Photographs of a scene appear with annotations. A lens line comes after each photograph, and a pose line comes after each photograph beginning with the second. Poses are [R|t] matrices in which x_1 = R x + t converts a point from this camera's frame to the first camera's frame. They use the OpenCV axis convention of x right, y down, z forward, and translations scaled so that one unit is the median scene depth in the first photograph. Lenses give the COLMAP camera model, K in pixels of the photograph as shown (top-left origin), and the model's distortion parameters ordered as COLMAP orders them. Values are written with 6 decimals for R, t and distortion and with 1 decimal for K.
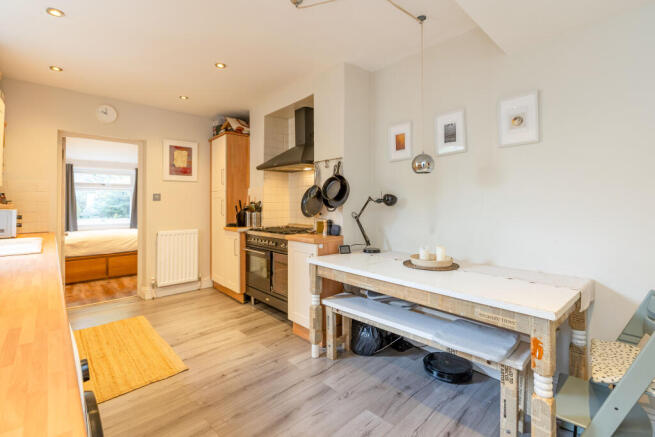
lens RADIAL K [[297.5, 0, 332.0], [0, 297.5, 201.5], [0, 0, 1]] dist [-0.007694, -0.001291]
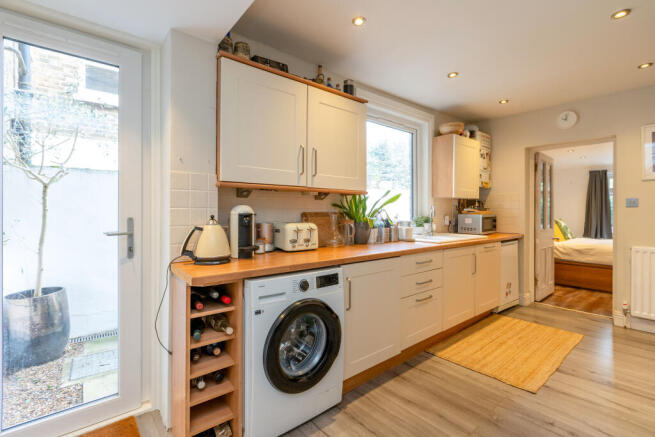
lens RADIAL K [[297.5, 0, 326.8], [0, 297.5, 211.4], [0, 0, 1]] dist [-0.007694, -0.001291]
pose [[-0.075260, 0.004506, -0.997154, 0.364589], [0.006531, 0.999971, 0.004026, 0.000418], [0.997143, -0.006209, -0.075287, 0.346542]]
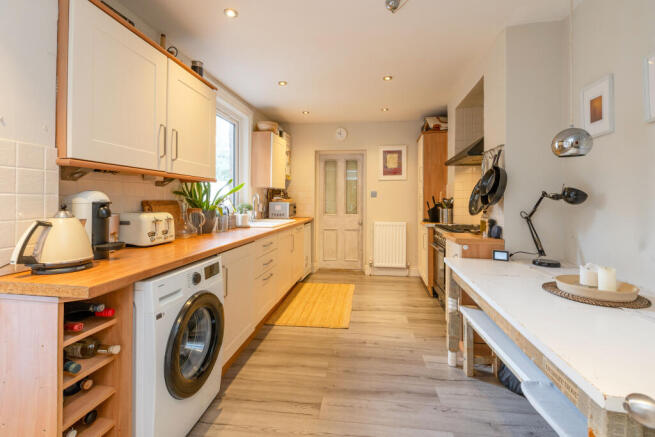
lens RADIAL K [[297.5, 0, 327.3], [0, 297.5, 199.1], [0, 0, 1]] dist [-0.007694, -0.001291]
pose [[0.625860, 0.004620, -0.779922, 0.362984], [-0.000035, 0.999983, 0.005896, -0.001251], [0.779936, -0.003663, 0.625849, 0.101211]]
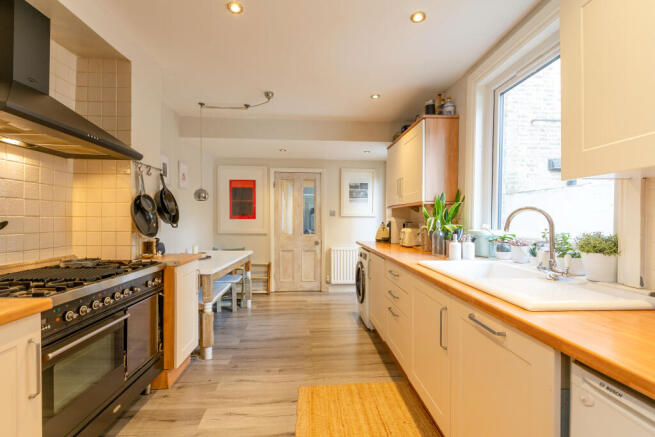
lens RADIAL K [[297.5, 0, 327.0], [0, 297.5, 220.7], [0, 0, 1]] dist [-0.007694, -0.001291]
pose [[-0.765136, -0.000106, 0.643869, -0.944993], [-0.007636, 0.999931, -0.008909, 0.015299], [-0.643824, -0.011734, -0.765084, 1.347454]]
